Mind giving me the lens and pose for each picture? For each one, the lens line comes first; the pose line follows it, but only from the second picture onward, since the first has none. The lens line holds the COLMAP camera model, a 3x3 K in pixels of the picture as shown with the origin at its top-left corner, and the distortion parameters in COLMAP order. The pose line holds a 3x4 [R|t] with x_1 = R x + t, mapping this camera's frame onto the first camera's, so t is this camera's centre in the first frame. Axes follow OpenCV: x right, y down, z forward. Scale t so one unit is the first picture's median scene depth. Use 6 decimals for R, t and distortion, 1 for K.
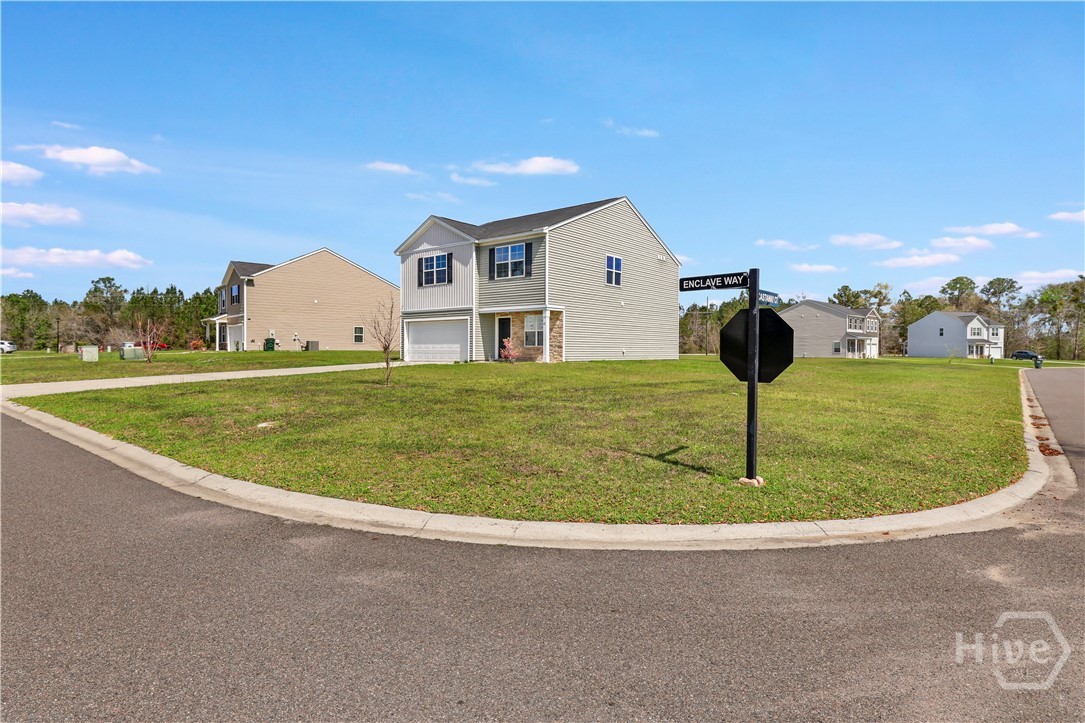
lens RADIAL K [[570.2, 0, 542.5], [0, 570.2, 361.5], [0, 0, 1]] dist [0.000480, -0.000409]
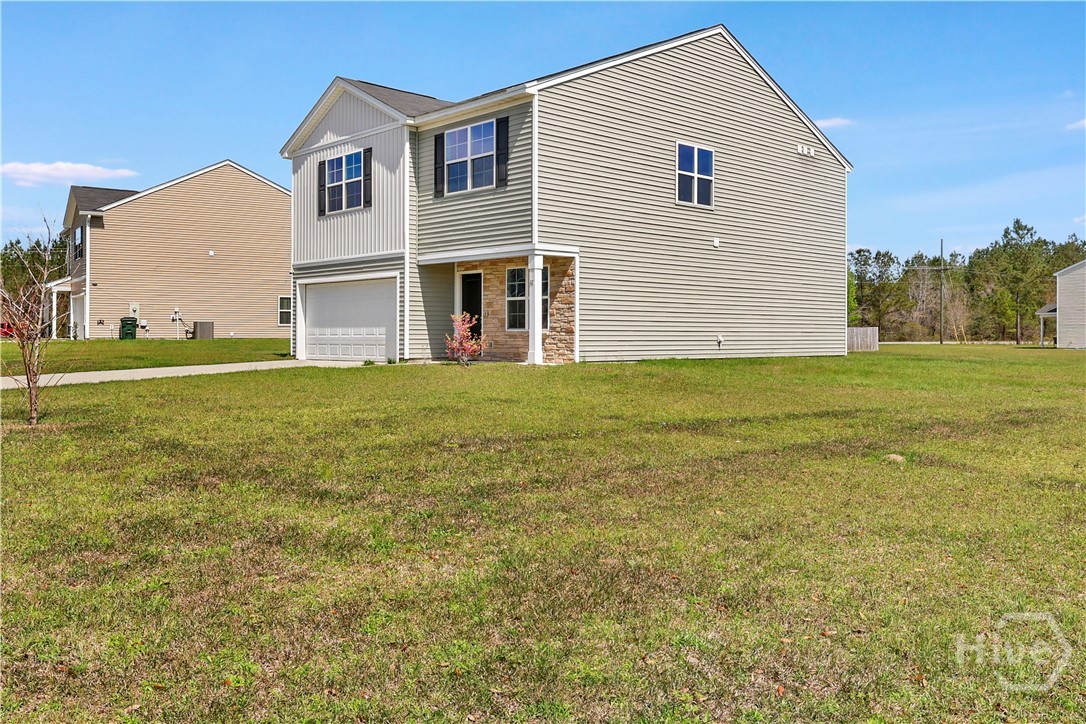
lens RADIAL K [[926.5, 0, 545.2], [0, 926.5, 332.4], [0, 0, 1]] dist [0.011002, 0.004310]
pose [[0.991162, -0.003272, -0.132619, 0.101244], [0.000223, 0.999735, -0.023000, -0.005863], [0.132659, 0.022767, 0.990900, 0.195053]]
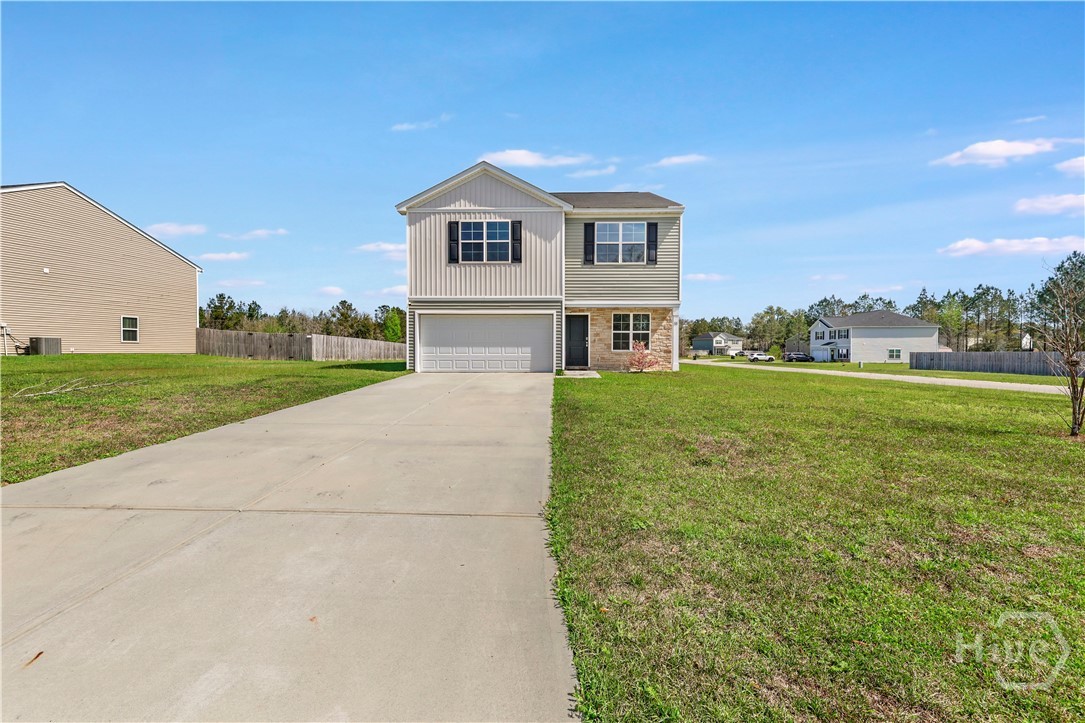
lens RADIAL K [[466.3, 0, 542.5], [0, 466.3, 361.5], [0, 0, 1]] dist [0.014110, 0.000460]
pose [[0.795437, -0.016410, 0.605814, -0.478549], [0.011209, 0.999861, 0.012367, -0.019087], [-0.605933, -0.003047, 0.795510, 0.494284]]
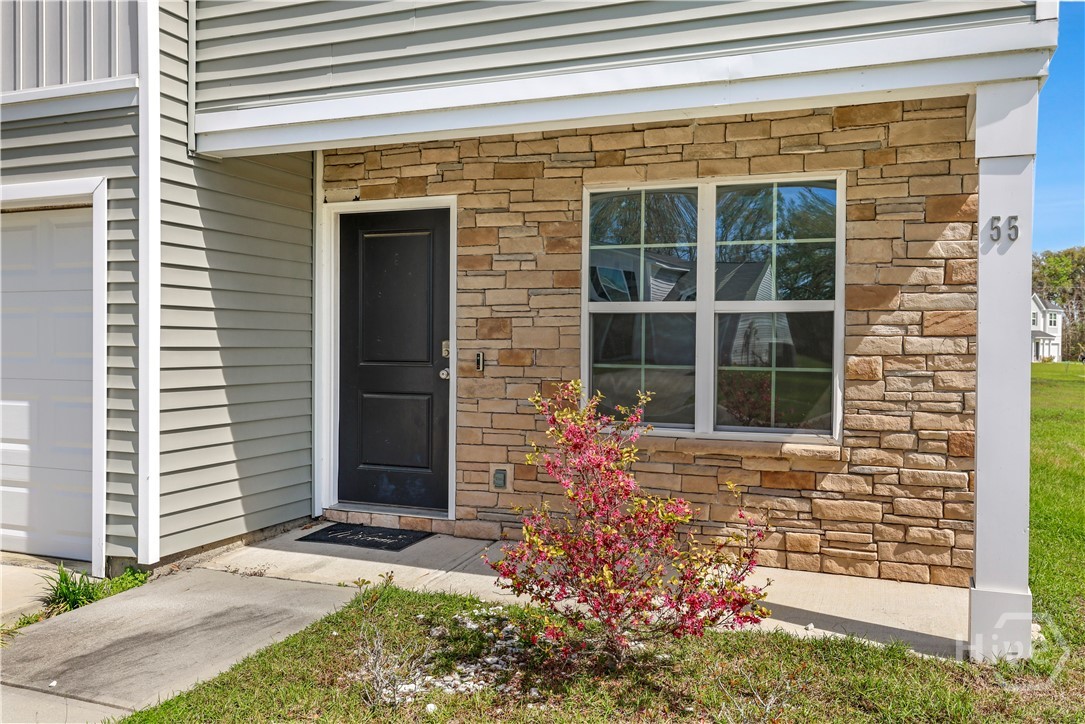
lens RADIAL K [[901.9, 0, 542.5], [0, 901.9, 362.0], [0, 0, 1]] dist [-0.009370, -0.004639]
pose [[0.954201, -0.004834, 0.299127, -0.093365], [0.003529, 0.999982, 0.004902, -0.039682], [-0.299145, -0.003621, 0.954201, 0.754624]]
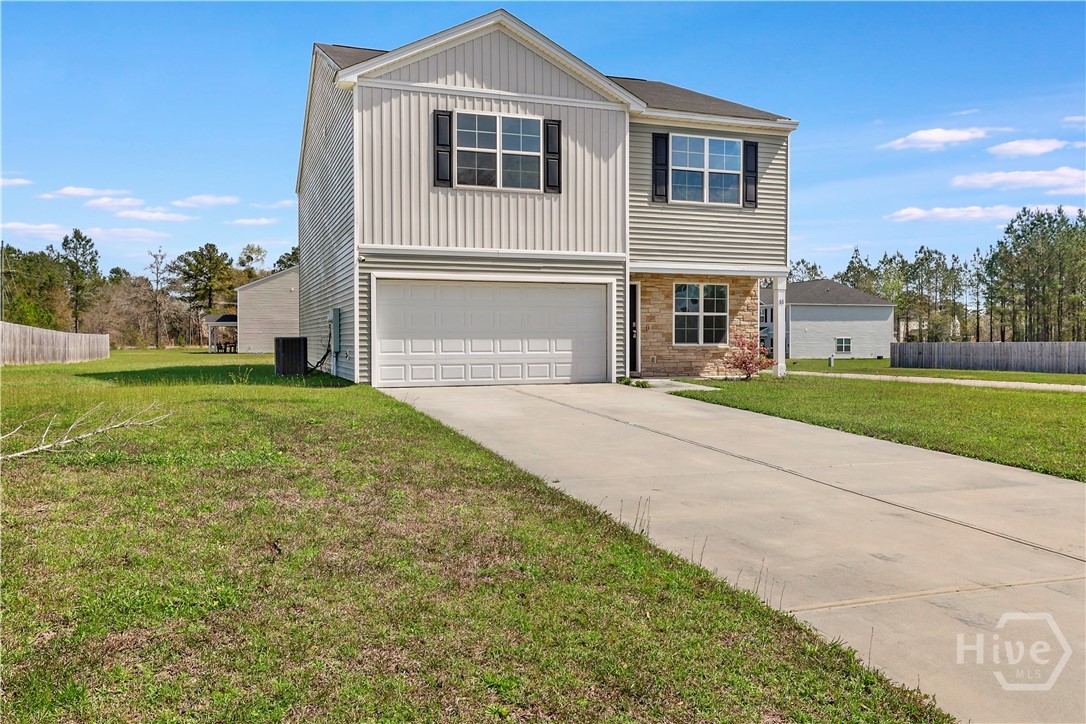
lens RADIAL K [[854.9, 0, 543.0], [0, 854.9, 362.0], [0, 0, 1]] dist [0.001740, -0.002218]
pose [[0.527414, -0.026054, 0.849209, -0.670970], [0.018477, 0.999645, 0.019194, -0.026169], [-0.849408, 0.005567, 0.527708, 0.657533]]
